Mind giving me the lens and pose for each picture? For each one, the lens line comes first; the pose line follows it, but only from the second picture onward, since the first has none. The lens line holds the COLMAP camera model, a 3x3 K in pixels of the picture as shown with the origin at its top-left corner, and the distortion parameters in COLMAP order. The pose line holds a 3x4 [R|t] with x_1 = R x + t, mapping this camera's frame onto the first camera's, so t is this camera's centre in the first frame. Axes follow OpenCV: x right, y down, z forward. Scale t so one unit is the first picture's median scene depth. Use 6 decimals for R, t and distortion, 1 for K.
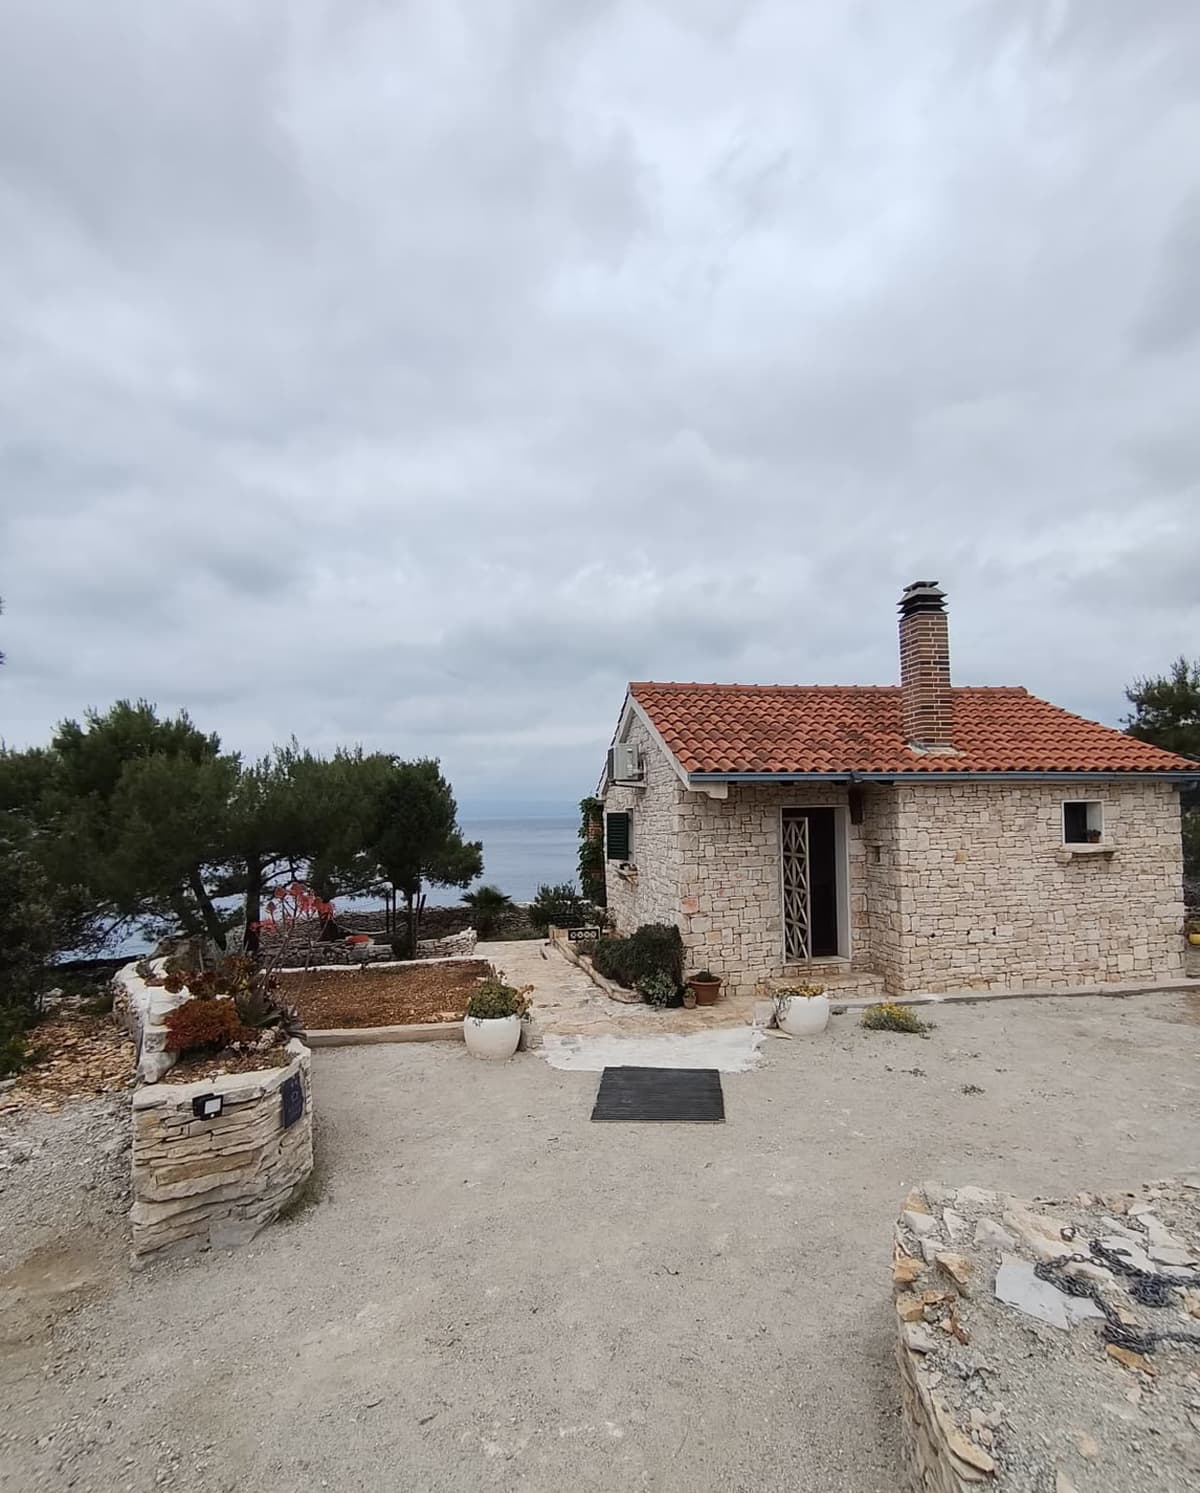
lens RADIAL K [[711.6, 0, 603.0], [0, 711.6, 801.9], [0, 0, 1]] dist [-0.000513, 0.001160]
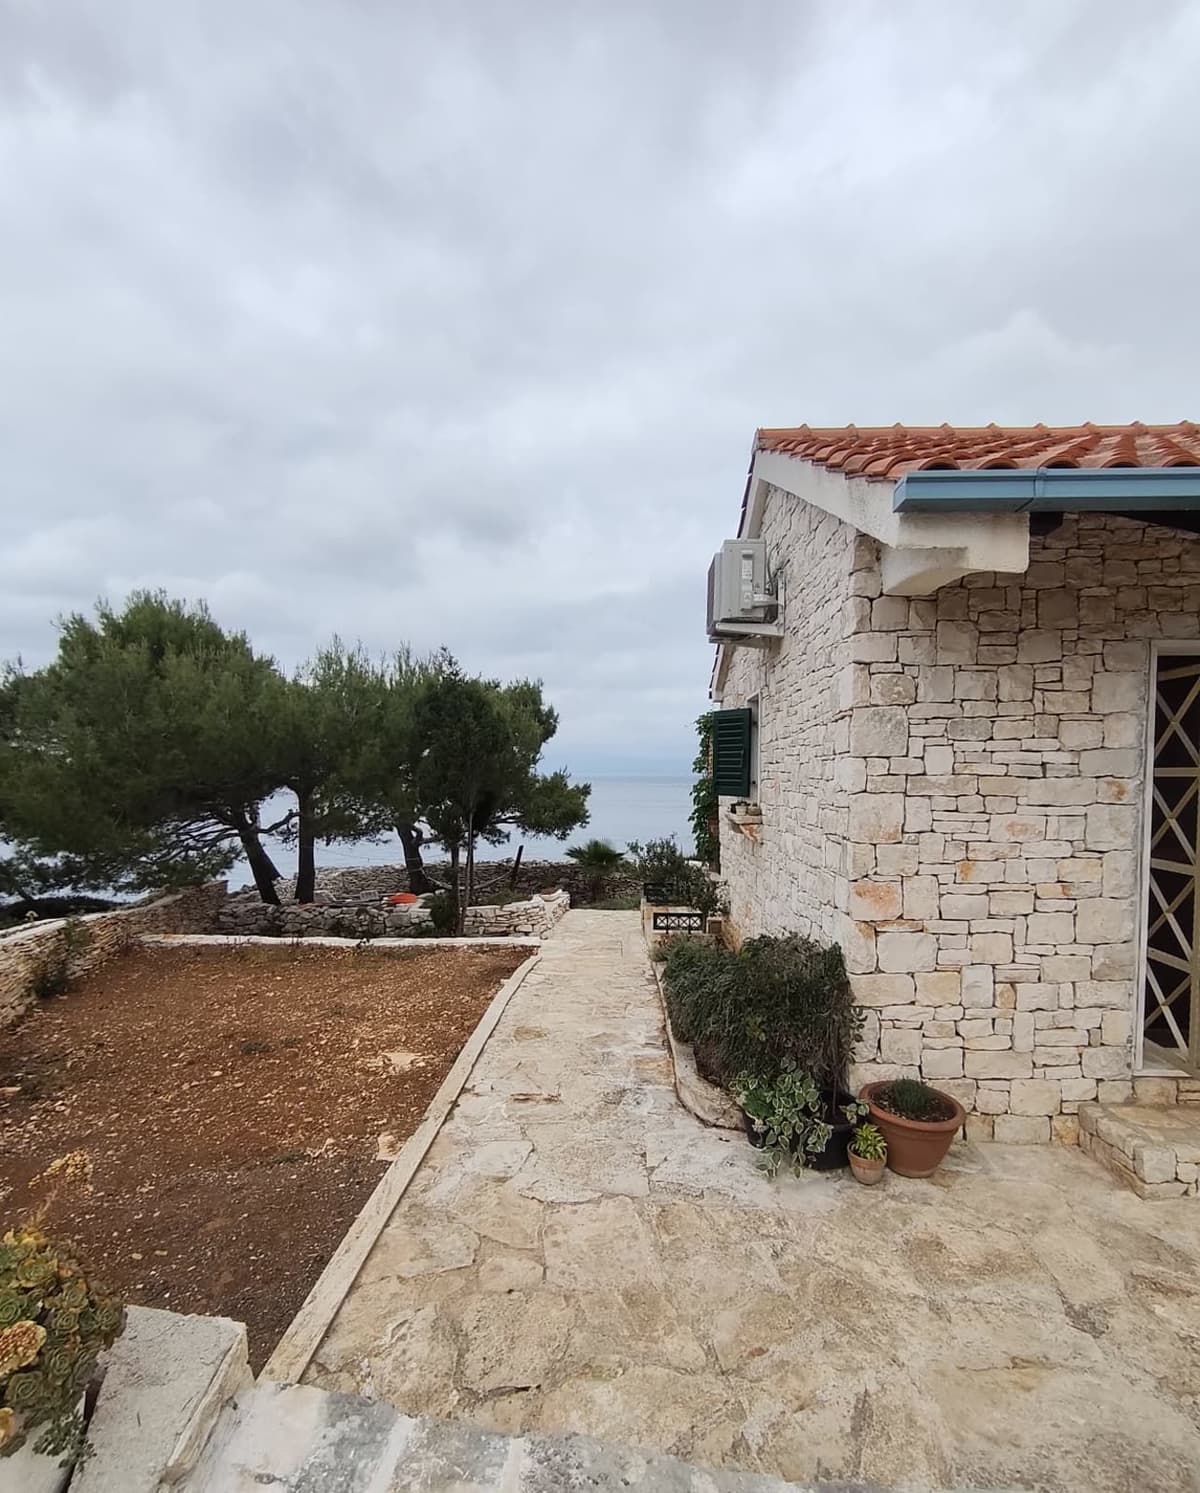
lens RADIAL K [[711.6, 0, 603.0], [0, 711.6, 801.9], [0, 0, 1]] dist [-0.000513, 0.001160]
pose [[0.975039, 0.031315, -0.219815, 0.059552], [-0.017994, 0.997892, 0.062344, 0.069814], [0.221304, -0.056833, 0.973548, 0.584527]]
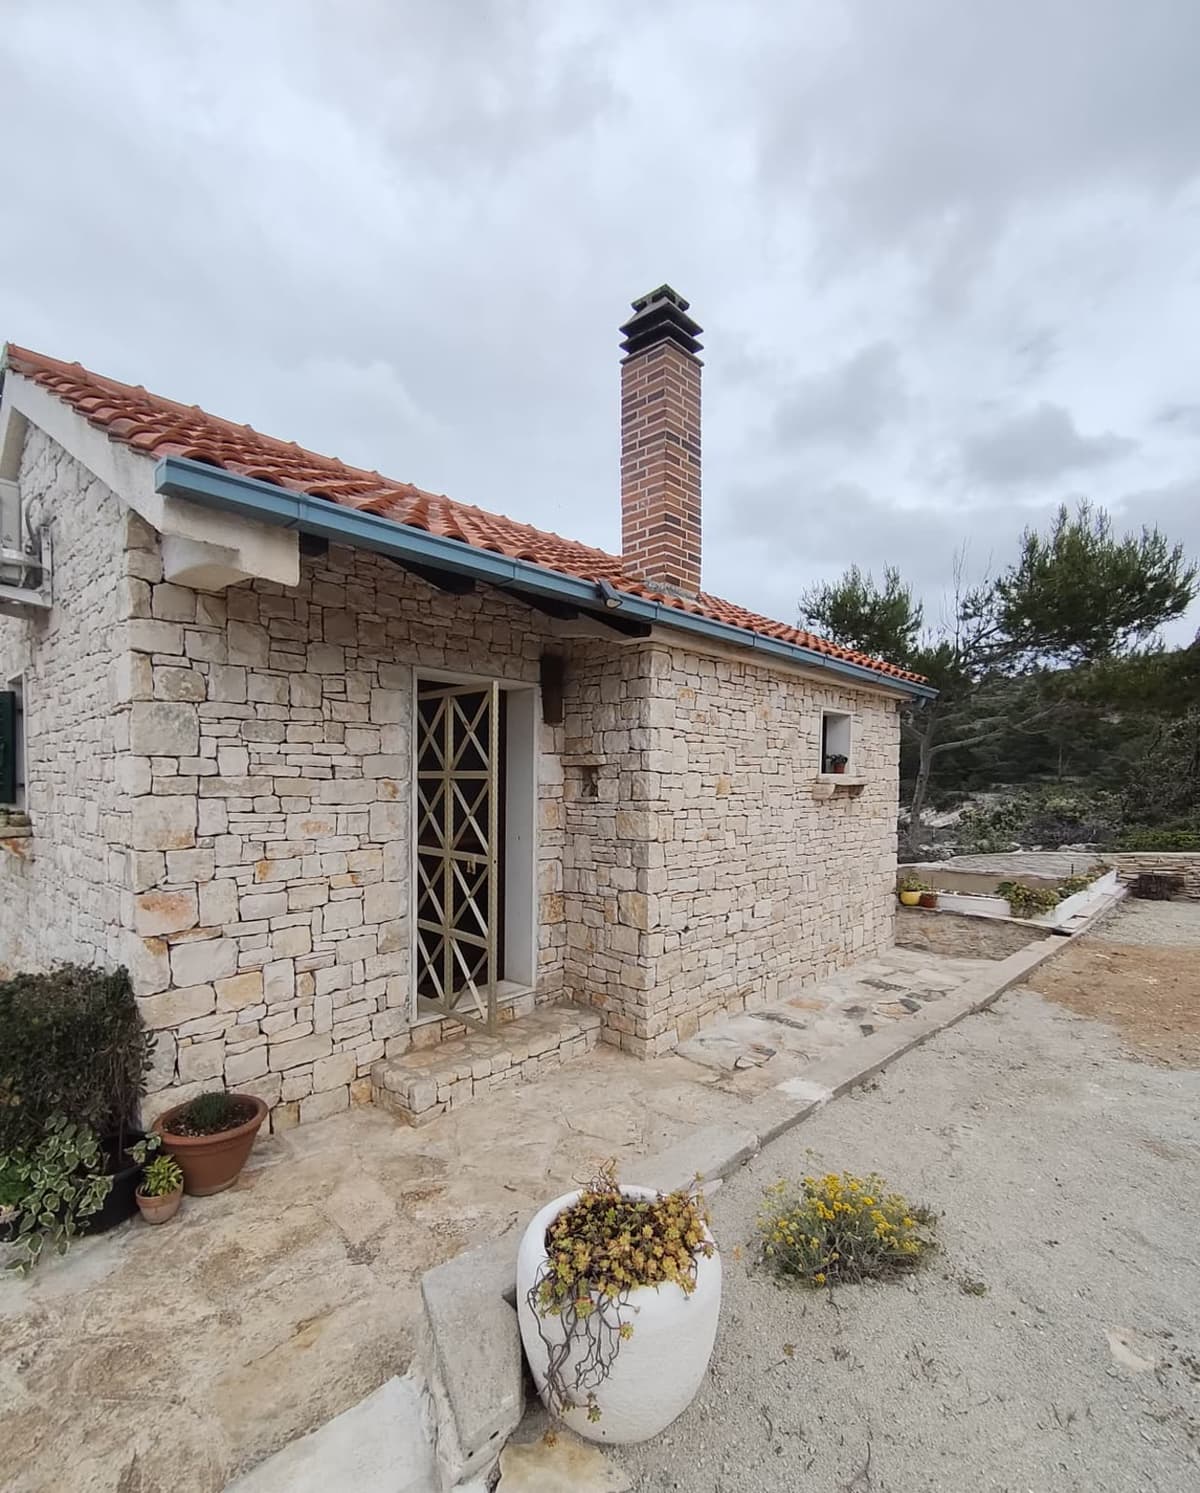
lens RADIAL K [[711.6, 0, 603.0], [0, 711.6, 801.9], [0, 0, 1]] dist [-0.000513, 0.001160]
pose [[0.802313, 0.006425, 0.596868, 0.082091], [-0.033880, 0.998820, 0.034789, 0.069869], [-0.595941, -0.048133, 0.801585, 0.577427]]
